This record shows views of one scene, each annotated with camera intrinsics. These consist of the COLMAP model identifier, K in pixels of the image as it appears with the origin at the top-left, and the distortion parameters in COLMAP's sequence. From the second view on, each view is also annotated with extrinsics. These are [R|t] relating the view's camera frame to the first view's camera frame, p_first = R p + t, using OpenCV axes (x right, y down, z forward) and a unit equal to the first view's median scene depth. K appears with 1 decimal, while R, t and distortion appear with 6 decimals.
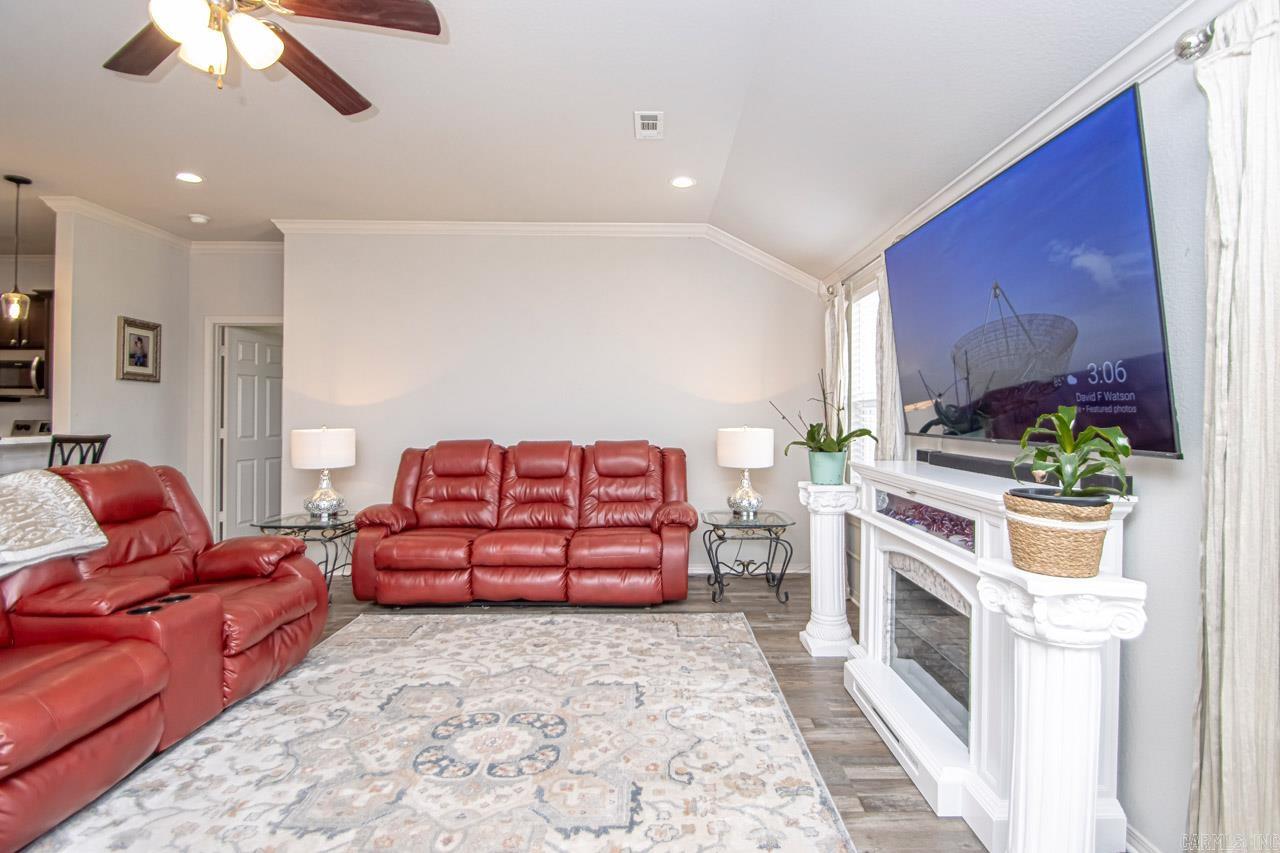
lens RADIAL K [[620.2, 0, 649.5], [0, 620.2, 413.8], [0, 0, 1]] dist [0.014886, -0.014548]
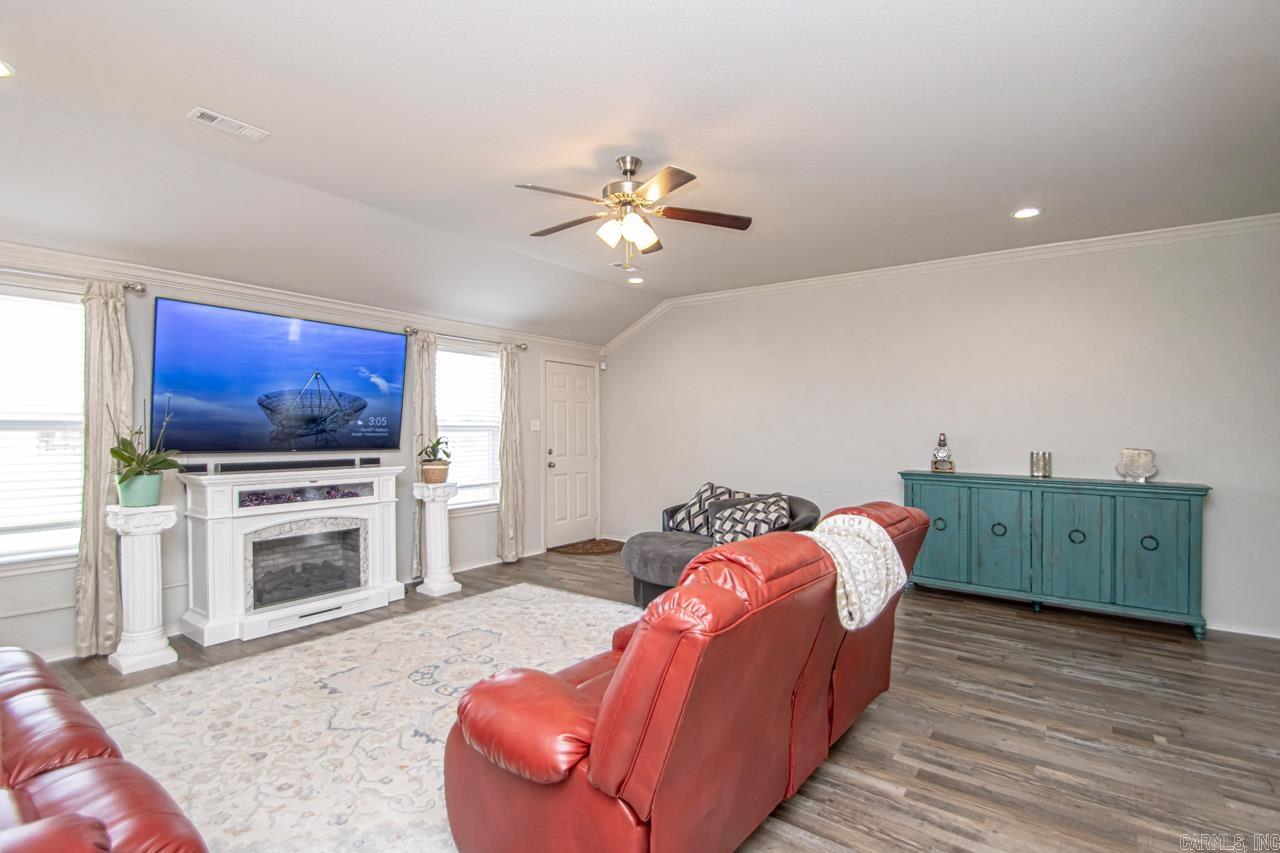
lens RADIAL K [[620.2, 0, 651.7], [0, 620.2, 429.8], [0, 0, 1]] dist [0.014886, -0.014548]
pose [[-0.820994, 0.001369, 0.570935, -1.295653], [-0.002601, 0.999978, -0.006138, -0.009795], [-0.570931, -0.006525, -0.820972, 1.783603]]
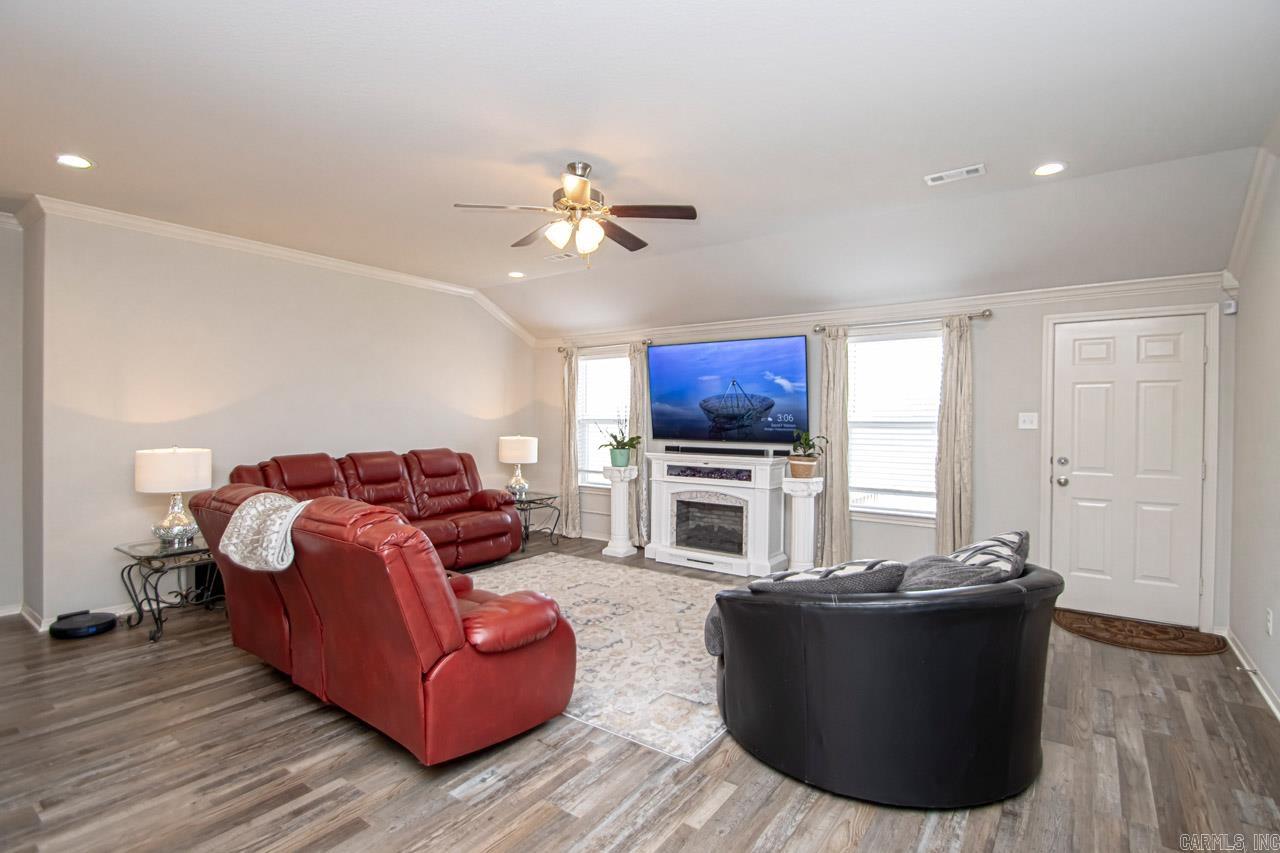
lens RADIAL K [[620.2, 0, 640.6], [0, 620.2, 427.5], [0, 0, 1]] dist [0.014886, -0.014548]
pose [[0.588104, -0.008854, 0.808737, -1.537205], [-0.006925, 0.999848, 0.015983, -0.042812], [-0.808755, -0.015000, 0.587954, -0.177185]]
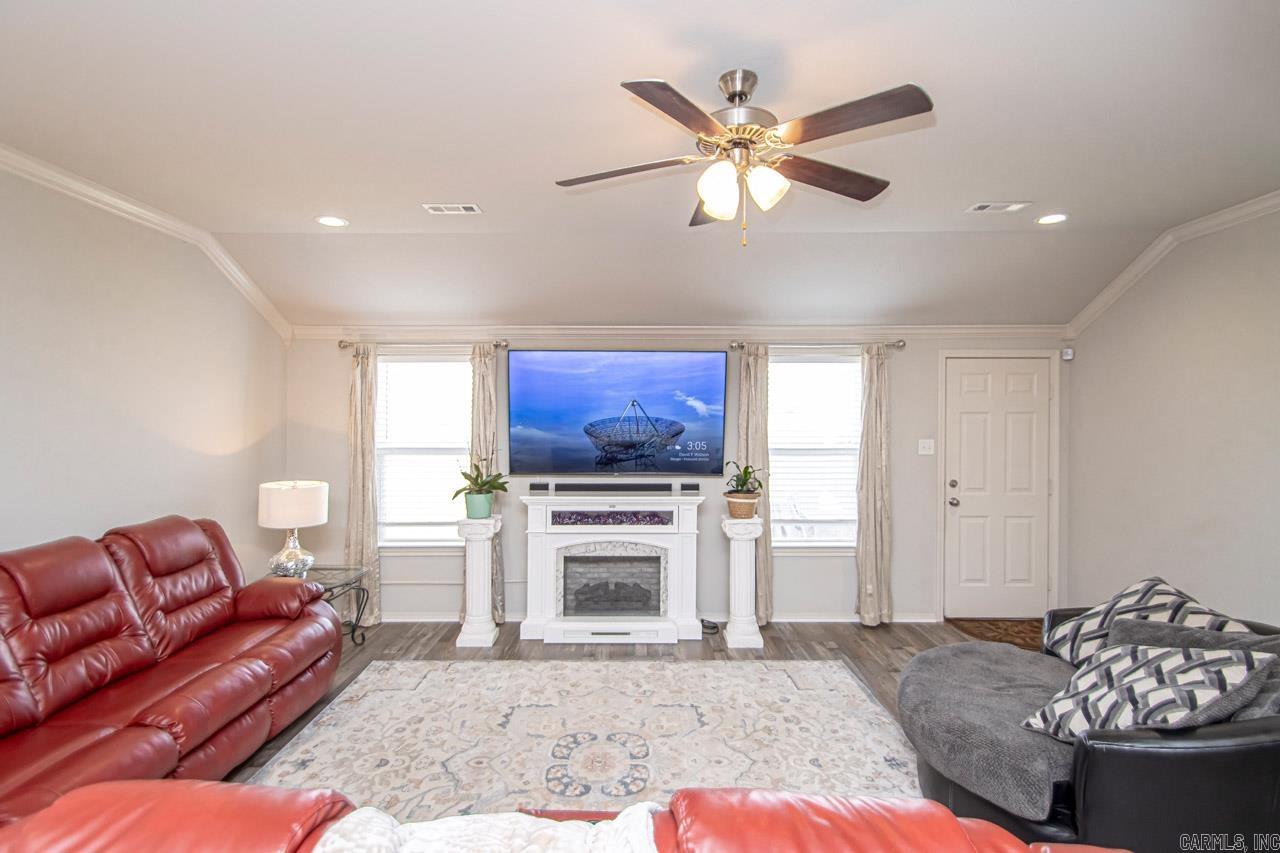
lens RADIAL K [[620.2, 0, 636.3], [0, 620.2, 423.0], [0, 0, 1]] dist [0.014886, -0.014548]
pose [[-0.000548, 0.000203, 1.000000, -1.343930], [-0.001967, 0.999998, -0.000204, -0.112376], [-0.999998, -0.001967, -0.000547, 0.868493]]
